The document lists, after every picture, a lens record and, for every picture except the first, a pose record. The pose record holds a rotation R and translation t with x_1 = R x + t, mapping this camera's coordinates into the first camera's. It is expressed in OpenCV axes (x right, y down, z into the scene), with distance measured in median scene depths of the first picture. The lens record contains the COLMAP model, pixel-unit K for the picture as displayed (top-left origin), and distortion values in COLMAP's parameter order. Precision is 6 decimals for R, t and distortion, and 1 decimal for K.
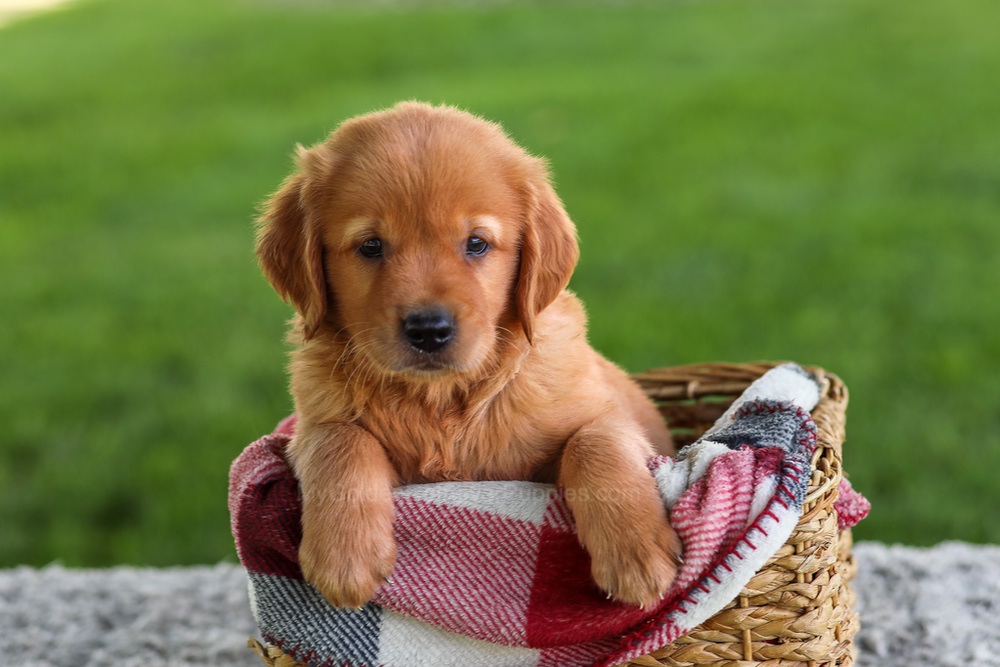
lens RADIAL K [[2936.0, 0, 496.2], [0, 2936.0, 330.3], [0, 0, 1]] dist [0.012308, 0.000000]
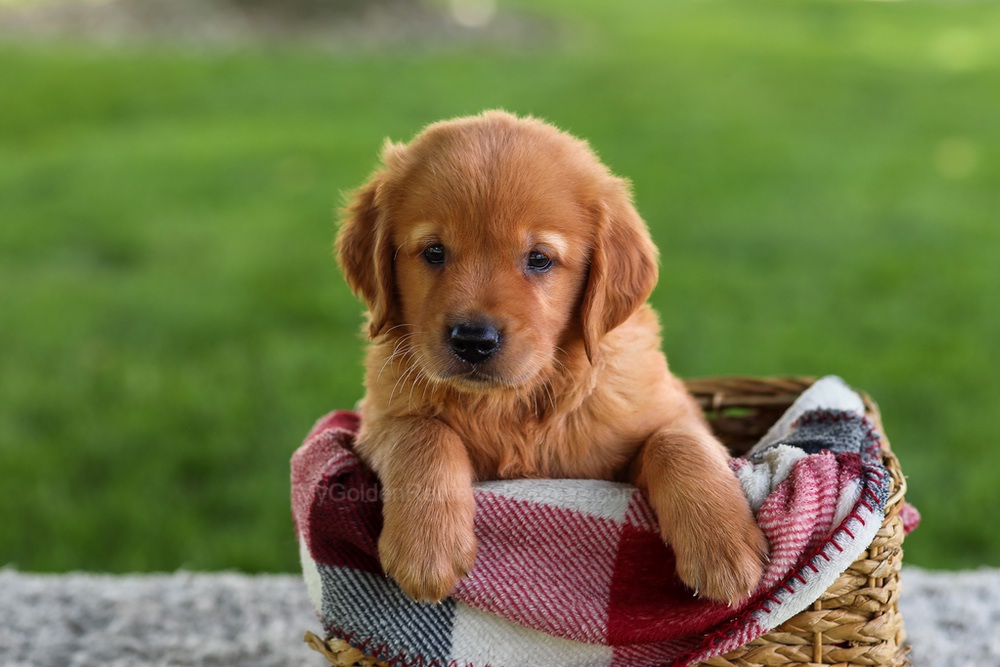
lens RADIAL K [[2936.0, 0, 499.3], [0, 2936.0, 344.2], [0, 0, 1]] dist [0.012308, 0.000000]
pose [[0.992463, 0.034364, 0.117625, -0.146125], [-0.032220, 0.999279, -0.020078, 0.026424], [-0.118230, 0.016137, 0.992855, 0.005585]]
